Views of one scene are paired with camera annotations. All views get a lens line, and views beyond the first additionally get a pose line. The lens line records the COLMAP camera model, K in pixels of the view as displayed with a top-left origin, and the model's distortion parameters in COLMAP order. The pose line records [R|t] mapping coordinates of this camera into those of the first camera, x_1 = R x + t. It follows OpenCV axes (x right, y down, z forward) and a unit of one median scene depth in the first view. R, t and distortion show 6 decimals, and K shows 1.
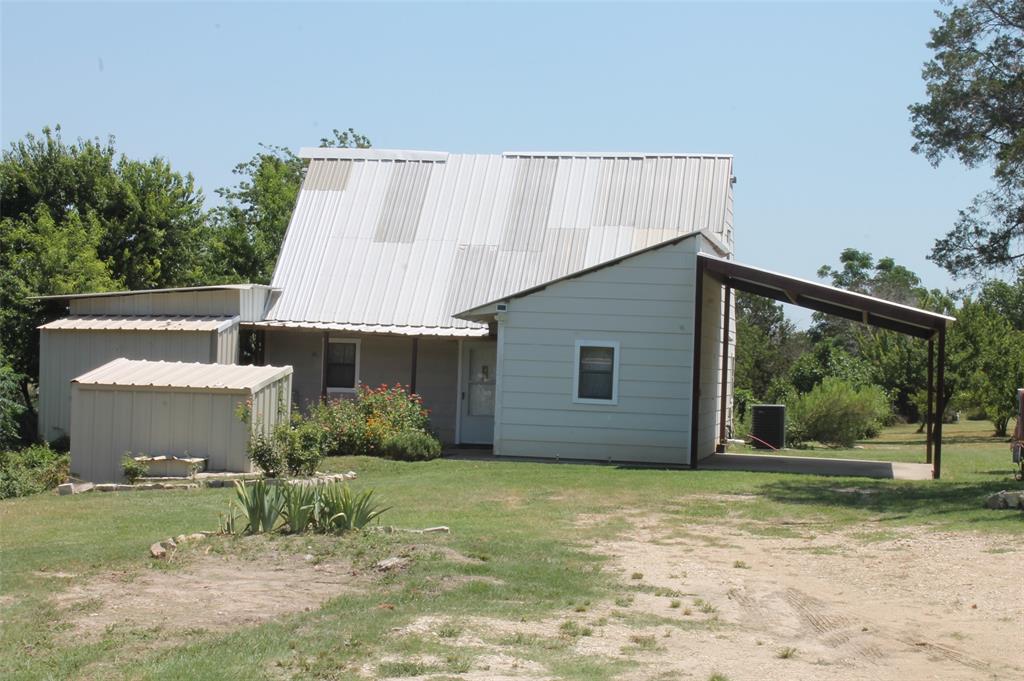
lens RADIAL K [[1914.6, 0, 512.0], [0, 1914.6, 340.5], [0, 0, 1]] dist [-0.023776, -0.037915]
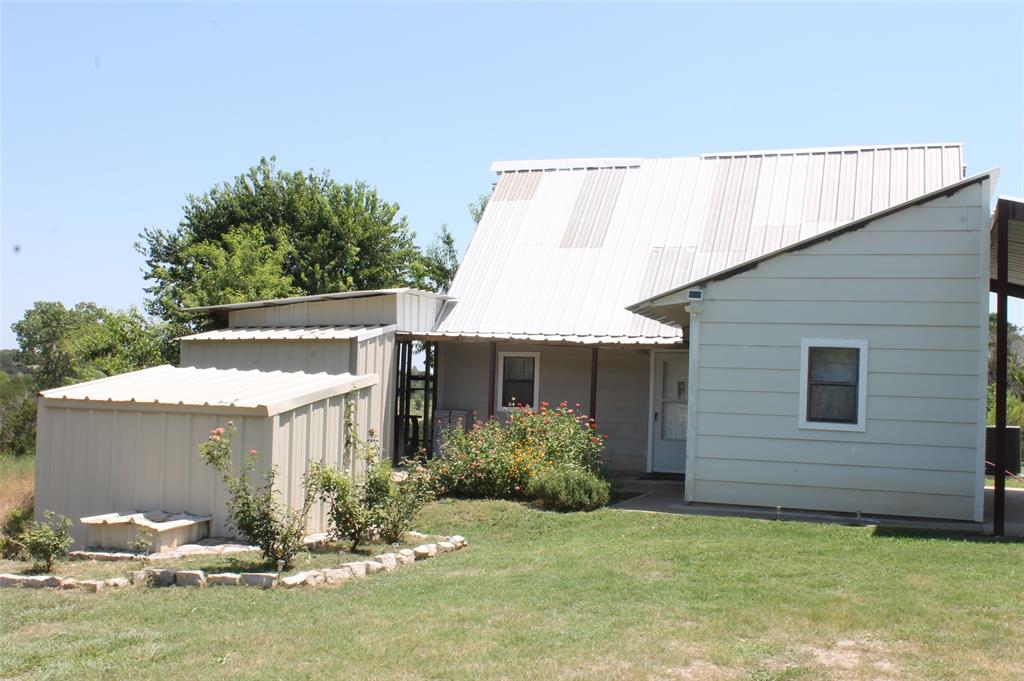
lens RADIAL K [[1085.8, 0, 512.0], [0, 1085.8, 340.5], [0, 0, 1]] dist [-0.087971, 0.021712]
pose [[0.982277, -0.009518, -0.187196, 0.002688], [0.002542, 0.999294, -0.037471, 0.013225], [0.187420, 0.036331, 0.981608, 0.524696]]
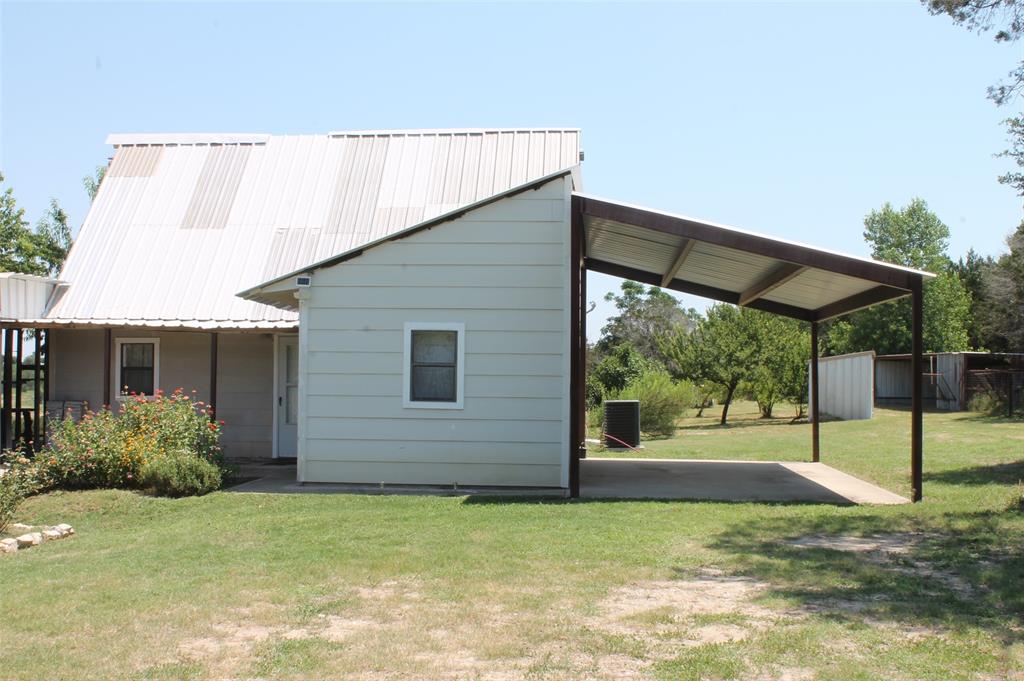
lens RADIAL K [[1211.5, 0, 512.0], [0, 1211.5, 340.5], [0, 0, 1]] dist [-0.119511, 0.191878]
pose [[0.994445, -0.025283, 0.102177, 0.023403], [0.026852, 0.999541, -0.014014, 0.012617], [-0.101776, 0.016680, 0.994668, 0.471354]]
